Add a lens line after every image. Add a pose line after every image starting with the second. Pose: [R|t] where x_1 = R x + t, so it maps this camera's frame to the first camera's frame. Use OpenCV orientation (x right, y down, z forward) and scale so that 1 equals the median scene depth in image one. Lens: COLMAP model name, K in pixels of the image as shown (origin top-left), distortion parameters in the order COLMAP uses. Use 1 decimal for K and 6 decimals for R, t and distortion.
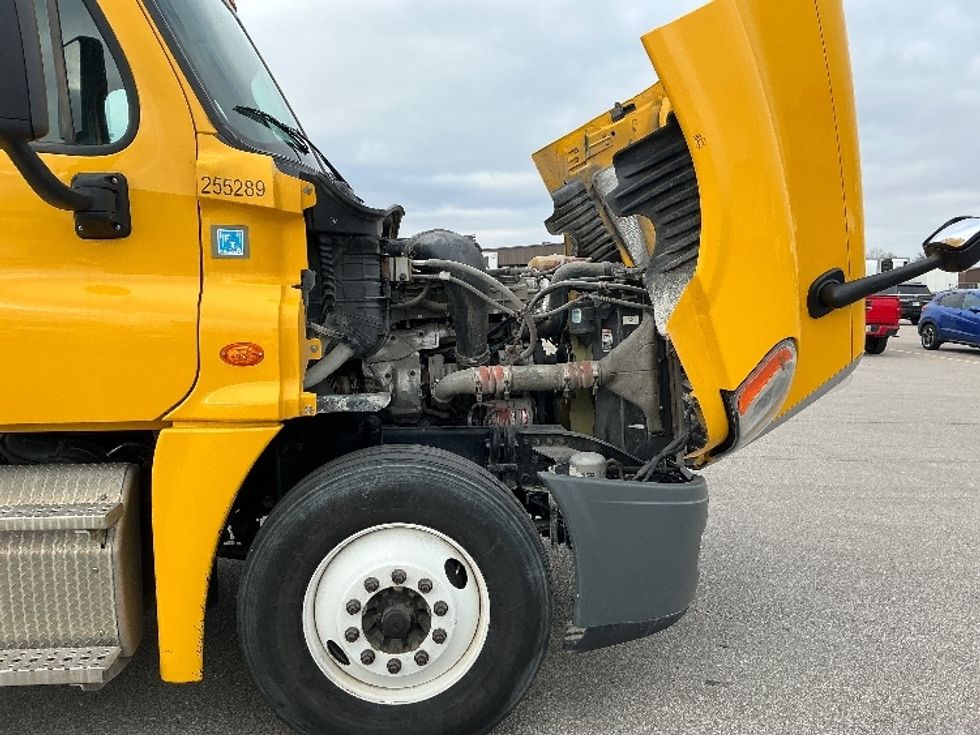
lens RADIAL K [[799.4, 0, 492.3], [0, 799.4, 364.6], [0, 0, 1]] dist [0.028470, -0.069374]
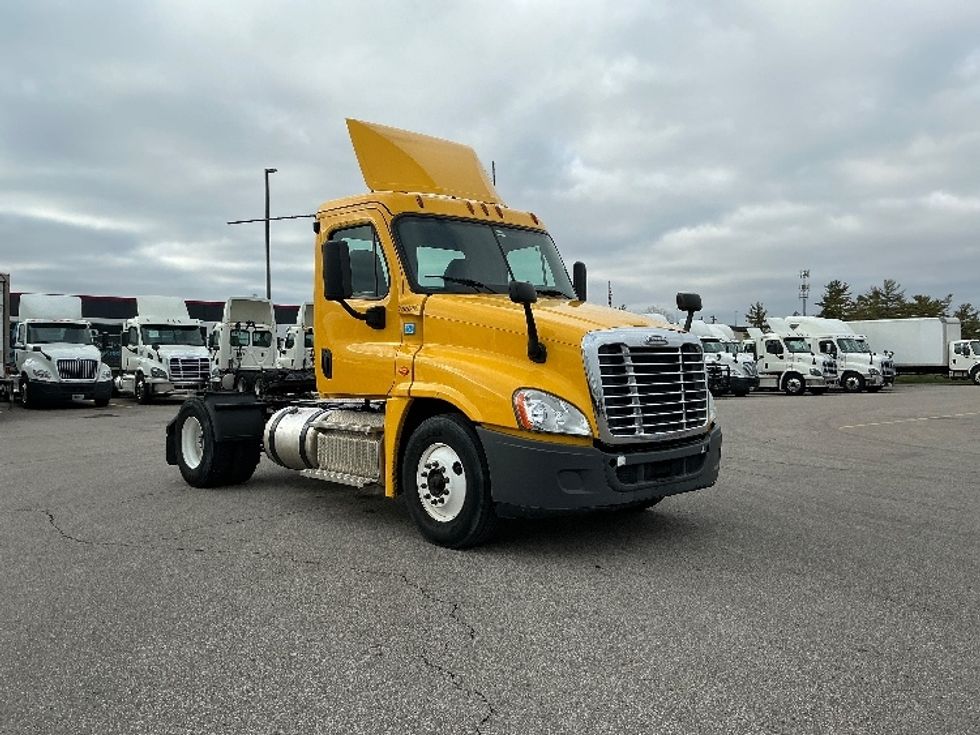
lens RADIAL K [[799.4, 0, 490.2], [0, 799.4, 368.7], [0, 0, 1]] dist [0.028470, -0.069374]
pose [[0.629333, 0.008186, -0.777092, 1.841584], [-0.077066, 0.995673, -0.051924, 0.089949], [0.773305, 0.092565, 0.627241, -0.411047]]
